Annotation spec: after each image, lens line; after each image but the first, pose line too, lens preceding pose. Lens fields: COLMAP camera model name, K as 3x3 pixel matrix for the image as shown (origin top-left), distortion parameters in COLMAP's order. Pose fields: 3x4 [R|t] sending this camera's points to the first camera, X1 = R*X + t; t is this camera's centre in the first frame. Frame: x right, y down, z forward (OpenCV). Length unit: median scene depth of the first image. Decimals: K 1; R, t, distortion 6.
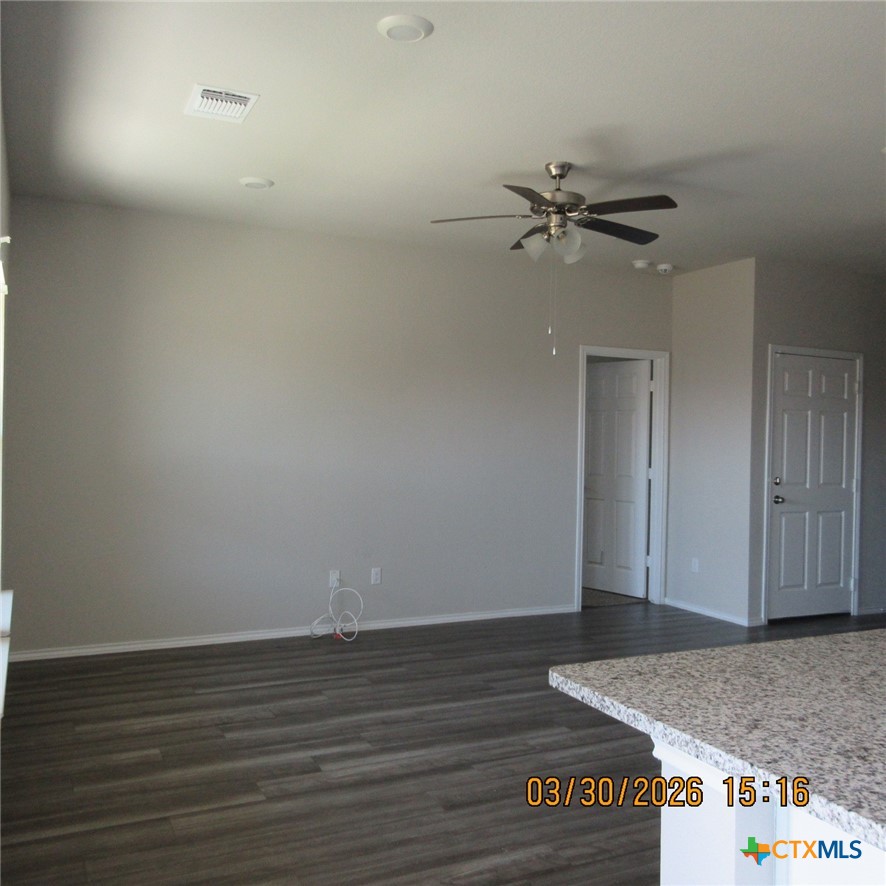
lens RADIAL K [[869.1, 0, 439.9], [0, 869.1, 430.9], [0, 0, 1]] dist [-0.018998, 0.012903]
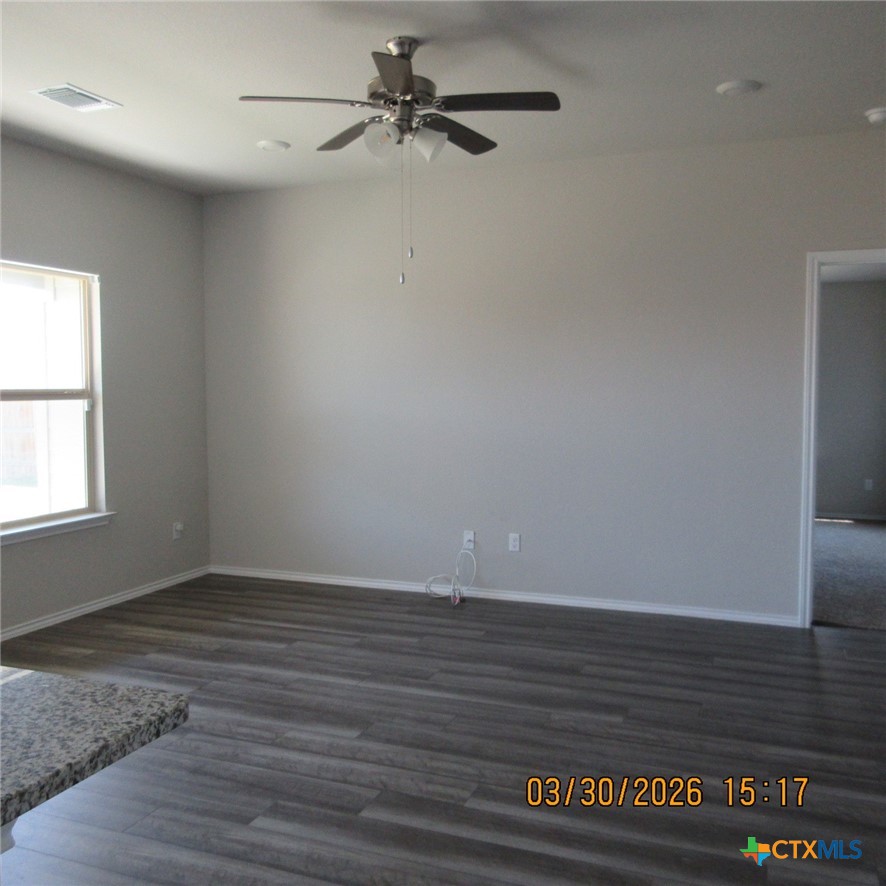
lens RADIAL K [[869.1, 0, 439.9], [0, 869.1, 430.9], [0, 0, 1]] dist [-0.018998, 0.012903]
pose [[0.679681, 0.019633, -0.733245, 0.739541], [0.016412, 0.998984, 0.041961, 0.016966], [0.733325, -0.040554, 0.678668, 0.463760]]
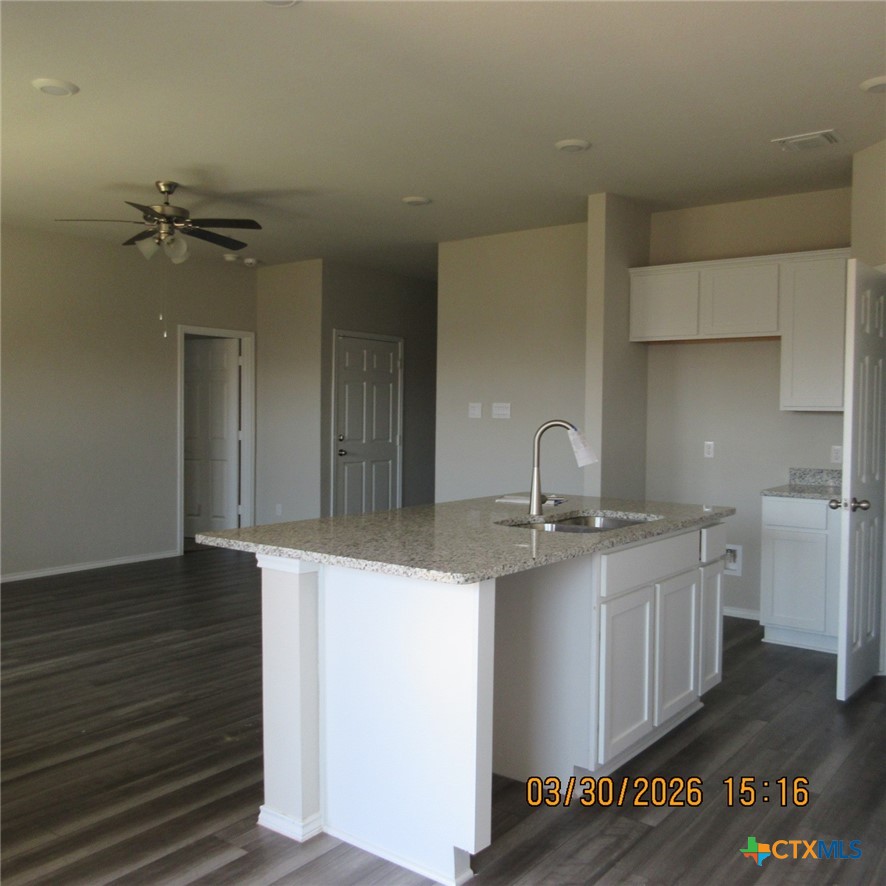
lens RADIAL K [[869.1, 0, 439.9], [0, 869.1, 430.9], [0, 0, 1]] dist [-0.018998, 0.012903]
pose [[0.891002, -0.022383, 0.453448, -0.082573], [0.007127, 0.999350, 0.035325, 0.005615], [-0.453944, -0.028242, 0.890583, -0.282055]]
